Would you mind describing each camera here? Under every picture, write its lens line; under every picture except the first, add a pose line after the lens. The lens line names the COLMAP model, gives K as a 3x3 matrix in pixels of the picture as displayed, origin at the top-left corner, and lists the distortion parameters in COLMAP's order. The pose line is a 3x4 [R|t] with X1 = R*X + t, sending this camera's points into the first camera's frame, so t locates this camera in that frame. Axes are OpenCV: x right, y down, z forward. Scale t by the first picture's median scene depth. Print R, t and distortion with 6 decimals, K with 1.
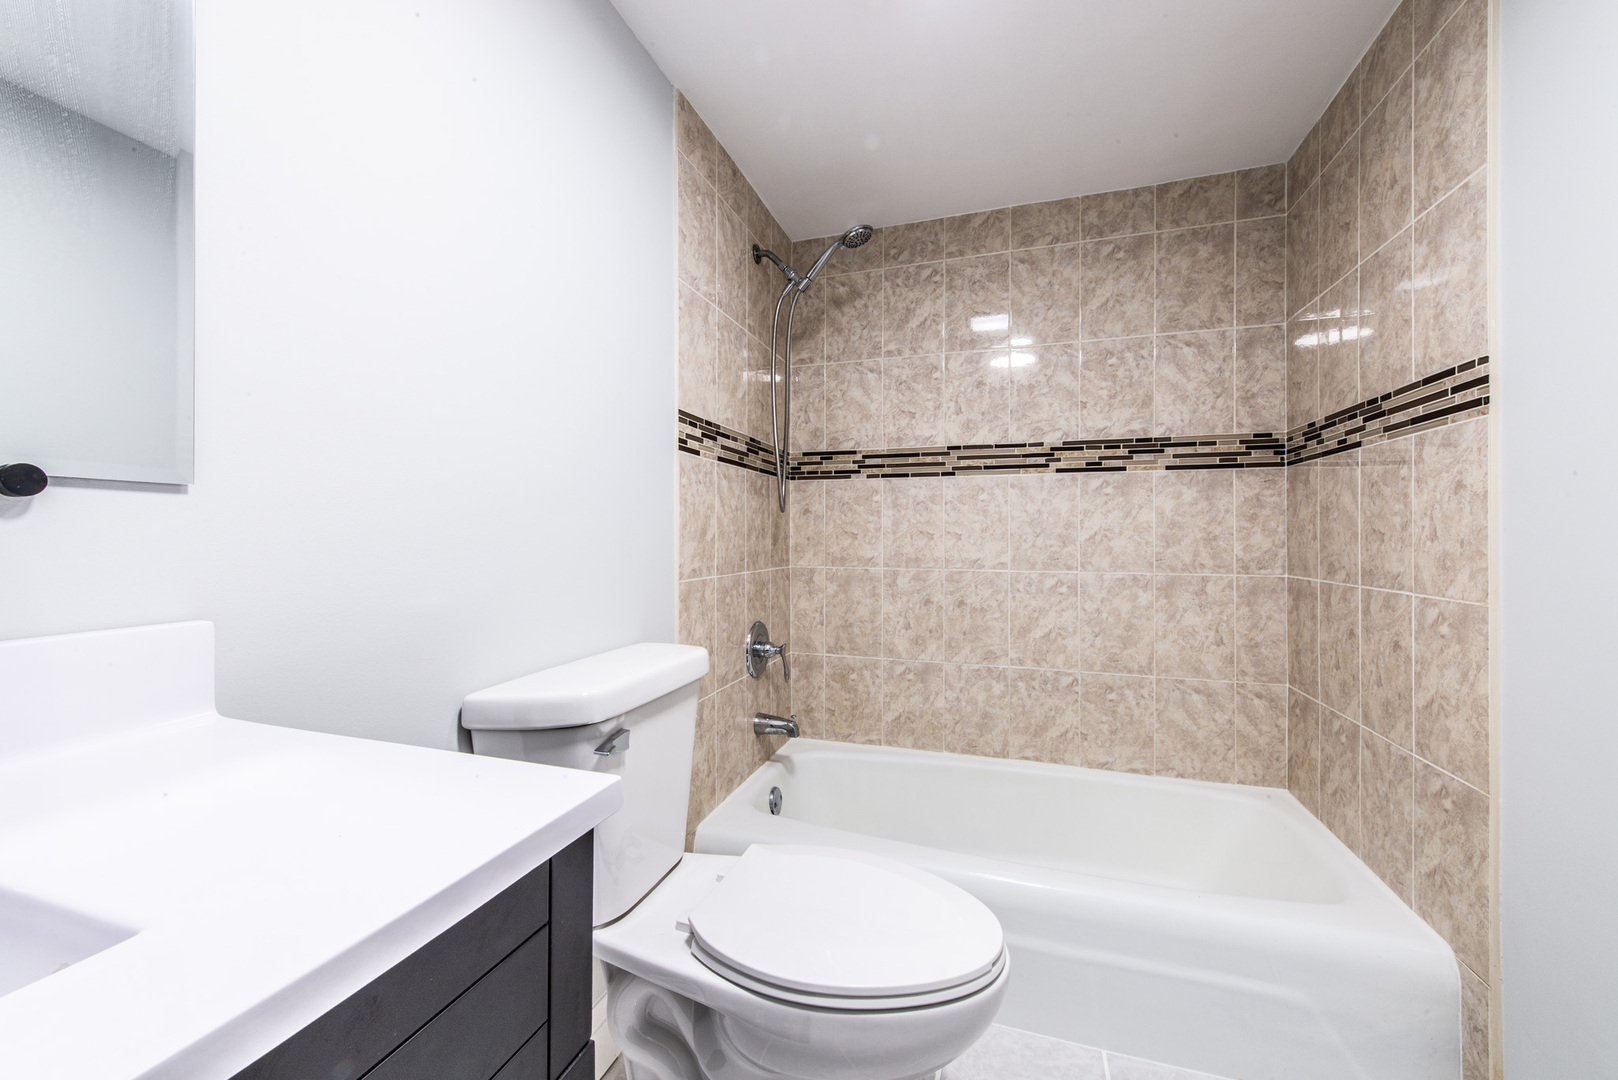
lens RADIAL K [[635.9, 0, 806.4], [0, 635.9, 532.5], [0, 0, 1]] dist [0.014695, -0.000442]
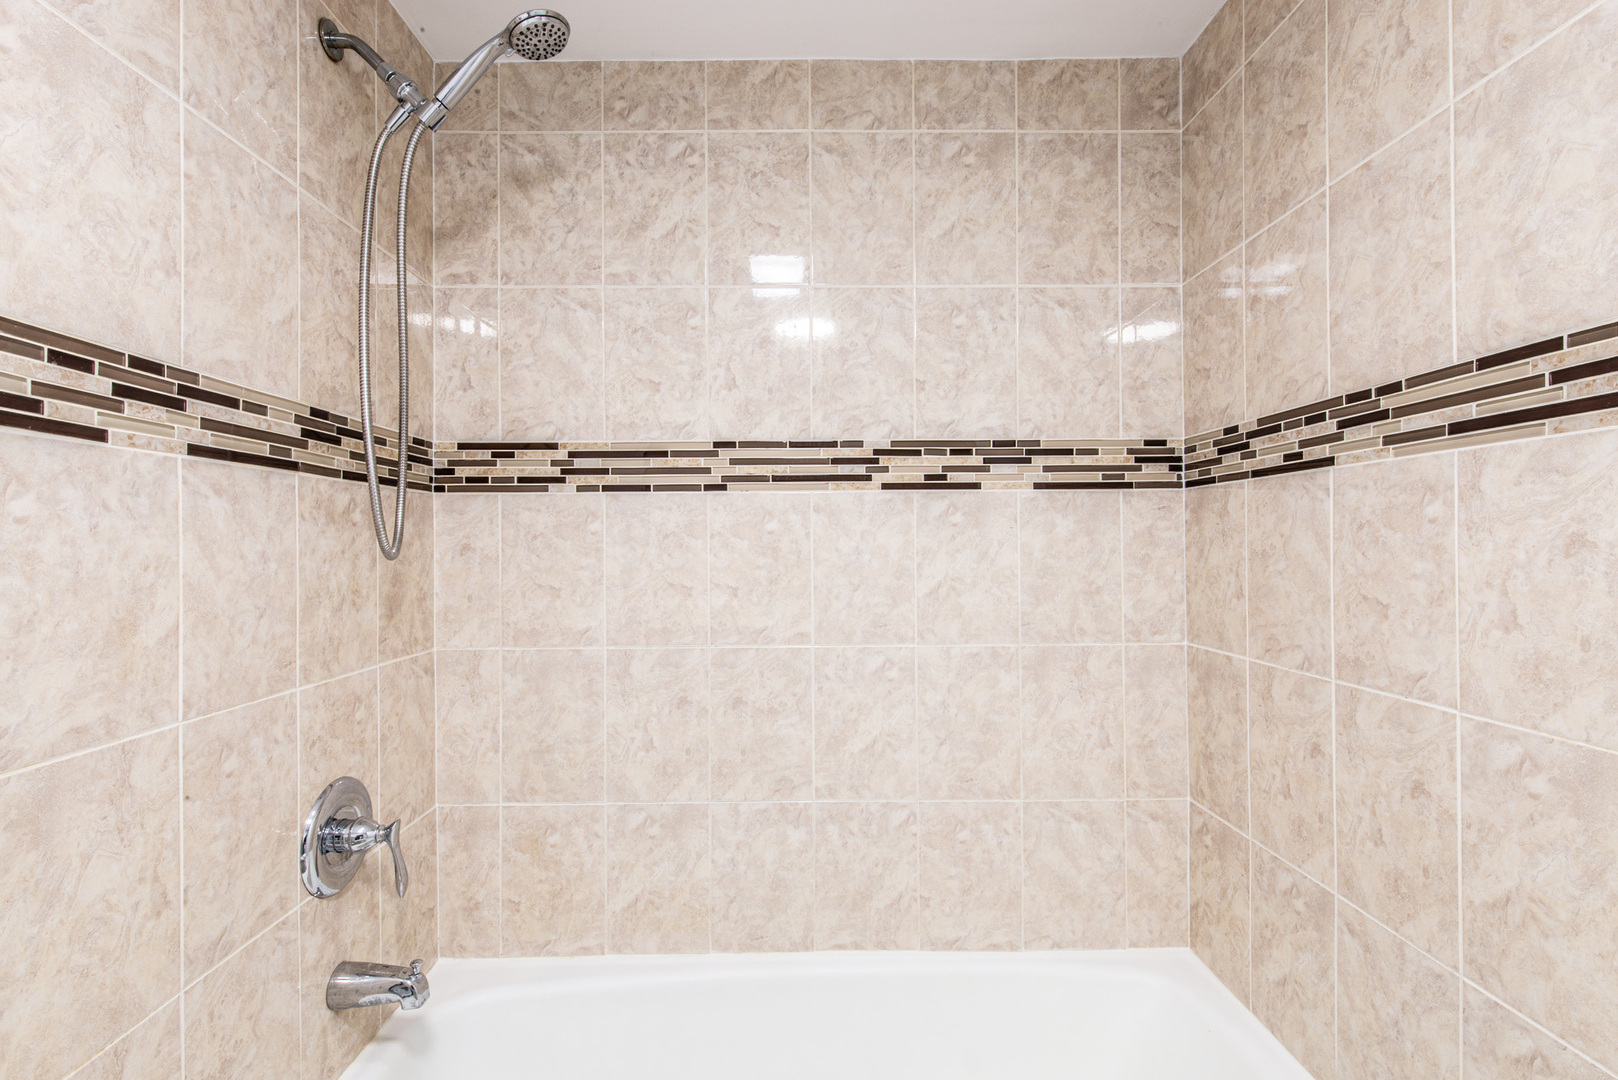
lens RADIAL K [[788.9, 0, 806.0], [0, 788.9, 544.6], [0, 0, 1]] dist [0.010567, -0.001227]
pose [[0.947653, -0.005436, 0.319256, 0.072721], [0.006606, 0.999975, -0.002583, -0.039508], [-0.319234, 0.004557, 0.947665, 0.295180]]
